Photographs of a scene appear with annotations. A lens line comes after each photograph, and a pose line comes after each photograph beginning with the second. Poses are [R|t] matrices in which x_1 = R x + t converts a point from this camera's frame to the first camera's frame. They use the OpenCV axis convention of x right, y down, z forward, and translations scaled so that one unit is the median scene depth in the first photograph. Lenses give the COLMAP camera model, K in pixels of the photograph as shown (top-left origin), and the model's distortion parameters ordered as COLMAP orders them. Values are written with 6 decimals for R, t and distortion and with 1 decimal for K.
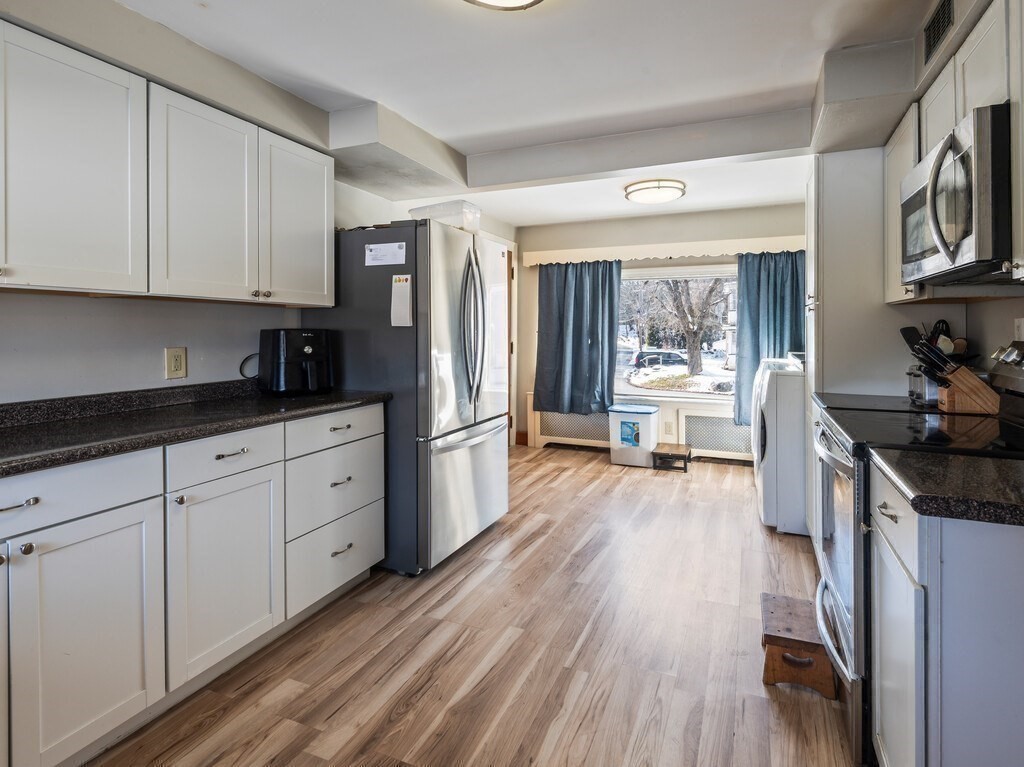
lens RADIAL K [[534.6, 0, 510.2], [0, 534.6, 331.0], [0, 0, 1]] dist [0.003130, -0.000767]
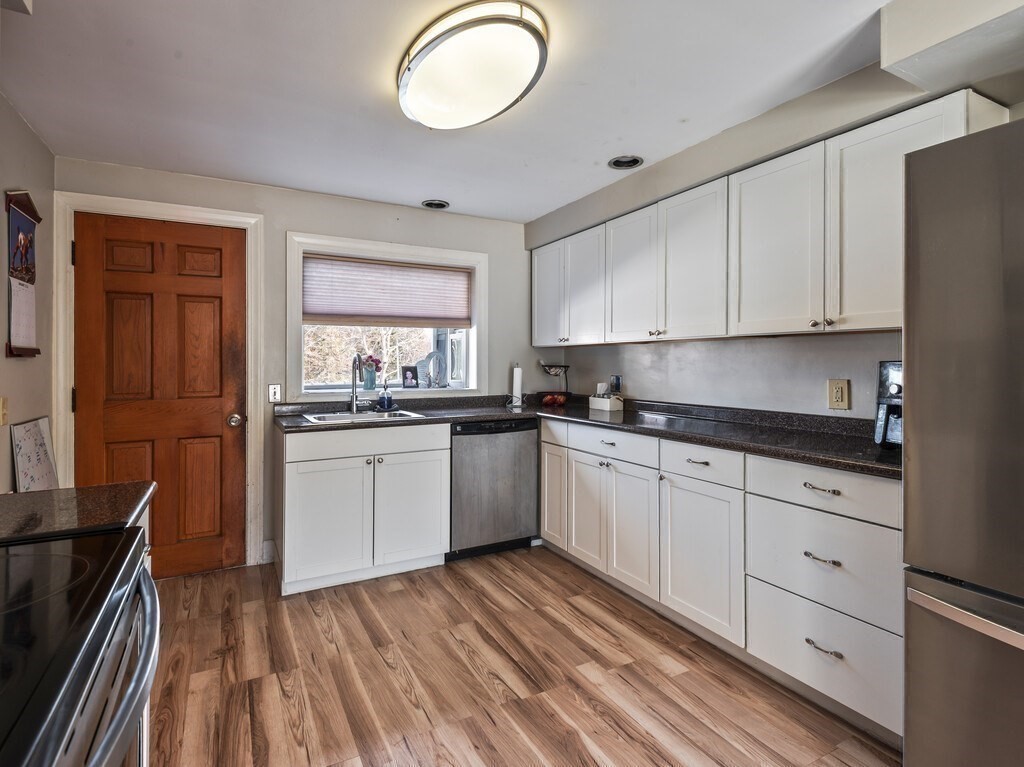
lens RADIAL K [[498.3, 0, 513.1], [0, 498.3, 366.0], [0, 0, 1]] dist [0.002214, 0.000103]
pose [[-0.590863, 0.005908, -0.806750, 0.657430], [-0.001479, 0.999964, 0.008406, -0.003061], [0.806770, 0.006160, -0.590833, 1.323502]]
